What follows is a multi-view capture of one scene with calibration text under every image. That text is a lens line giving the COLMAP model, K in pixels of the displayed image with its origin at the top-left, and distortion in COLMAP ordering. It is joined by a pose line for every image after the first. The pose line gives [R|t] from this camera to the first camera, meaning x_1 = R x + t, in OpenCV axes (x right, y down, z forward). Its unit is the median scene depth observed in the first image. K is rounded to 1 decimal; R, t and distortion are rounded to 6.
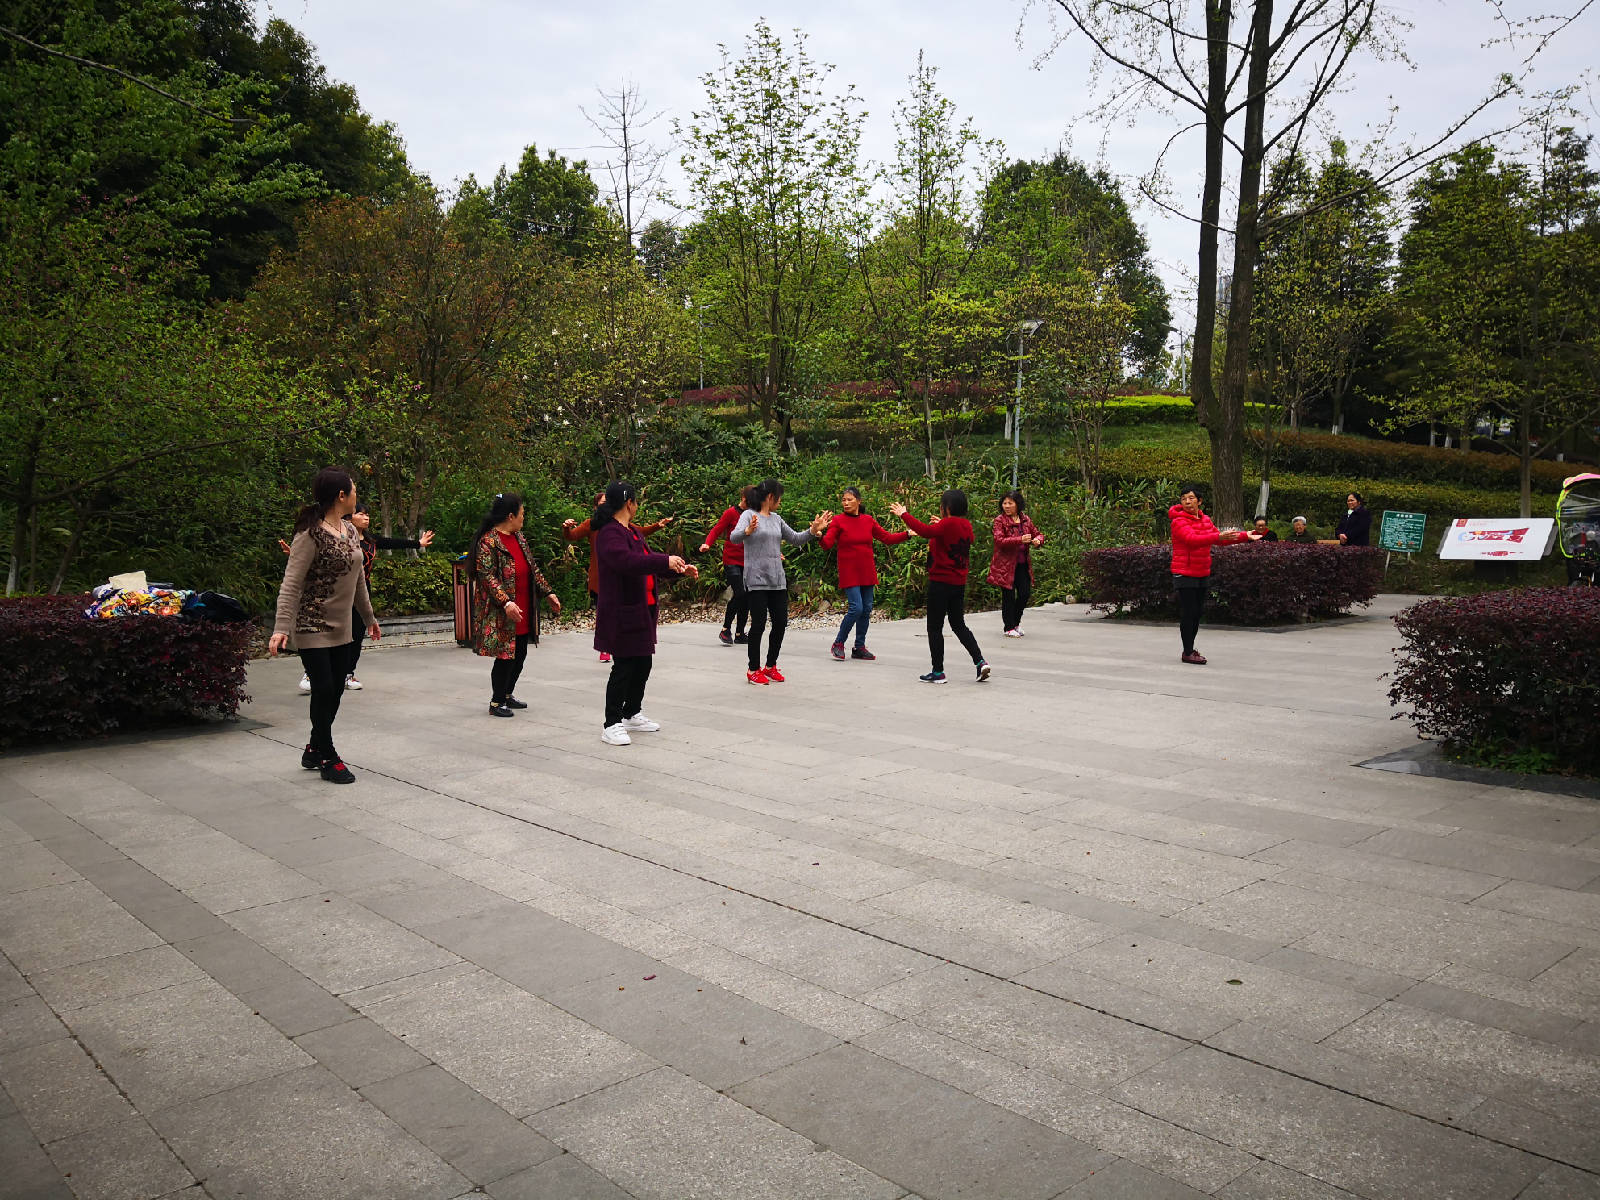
lens RADIAL K [[1265.4, 0, 800.0], [0, 1265.4, 600.0], [0, 0, 1]] dist [-0.008823, -0.013393]
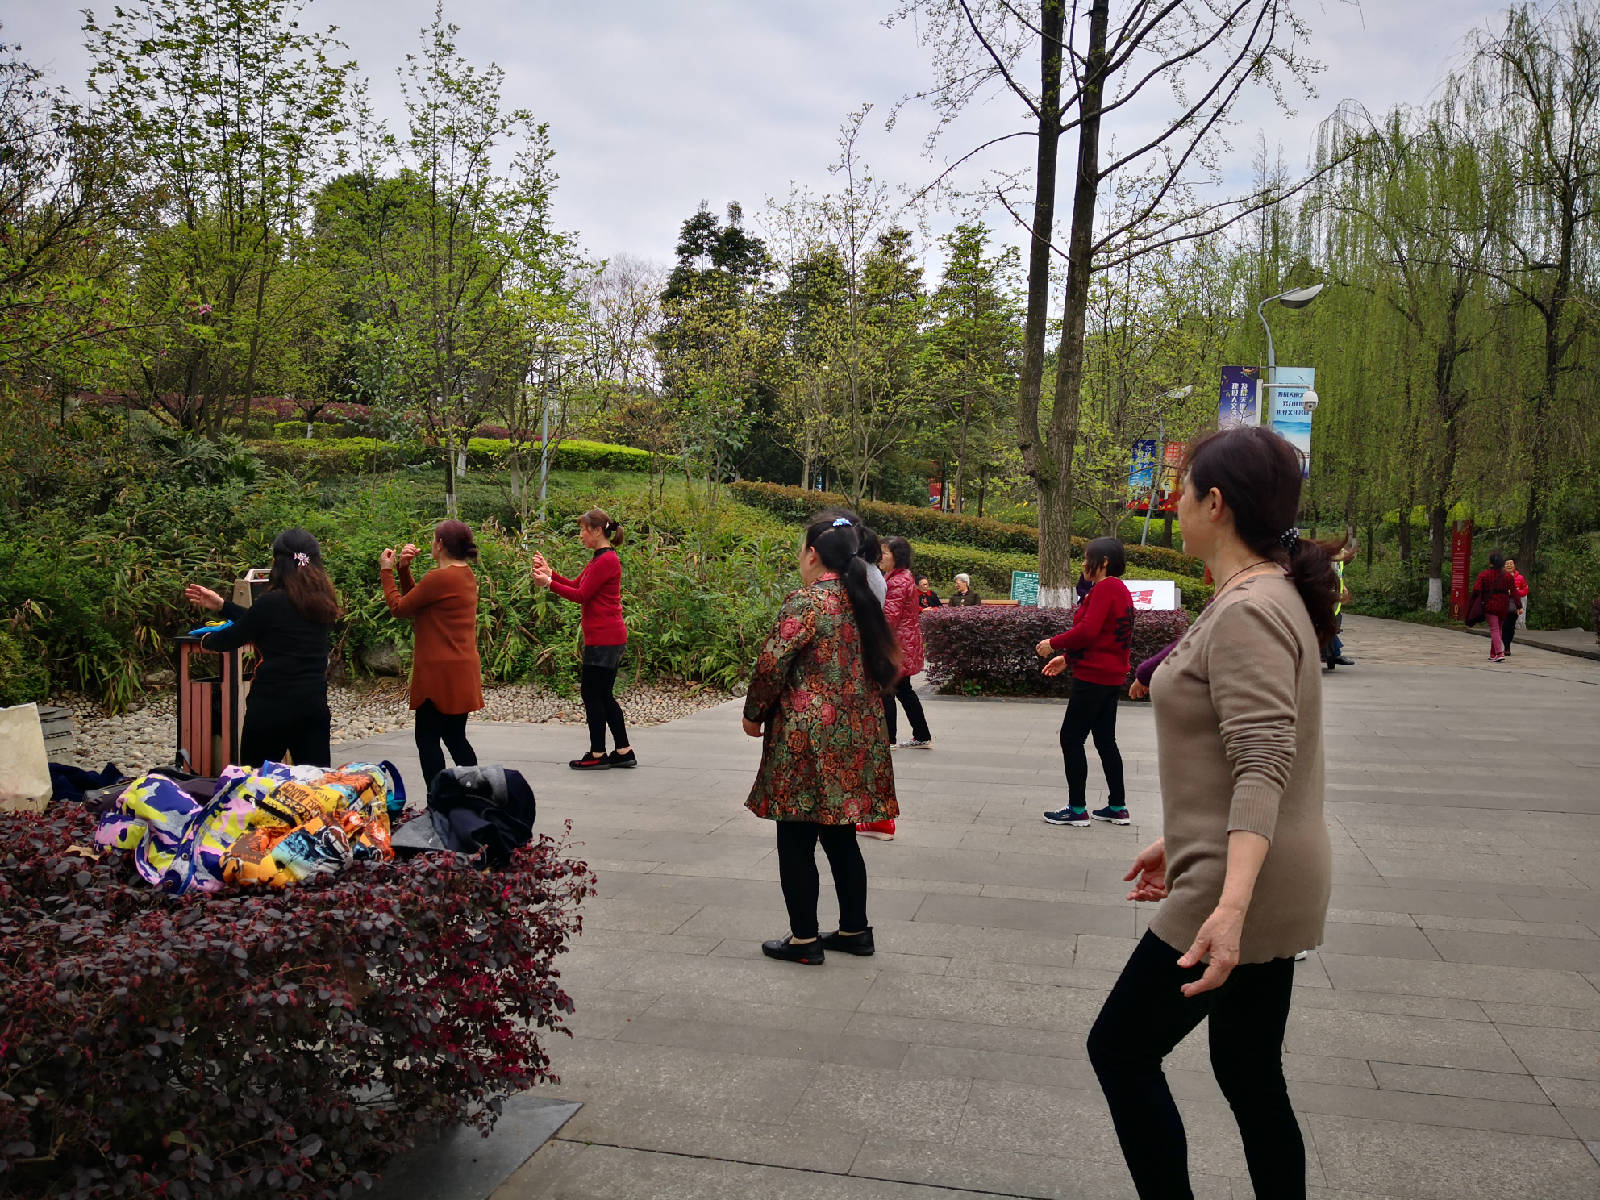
lens RADIAL K [[1265.4, 0, 800.0], [0, 1265.4, 600.0], [0, 0, 1]] dist [-0.008823, -0.013393]
pose [[0.829366, 0.001699, 0.558703, -0.308740], [0.019136, 0.999322, -0.031444, -0.029651], [-0.558378, 0.036770, 0.828771, 0.376540]]
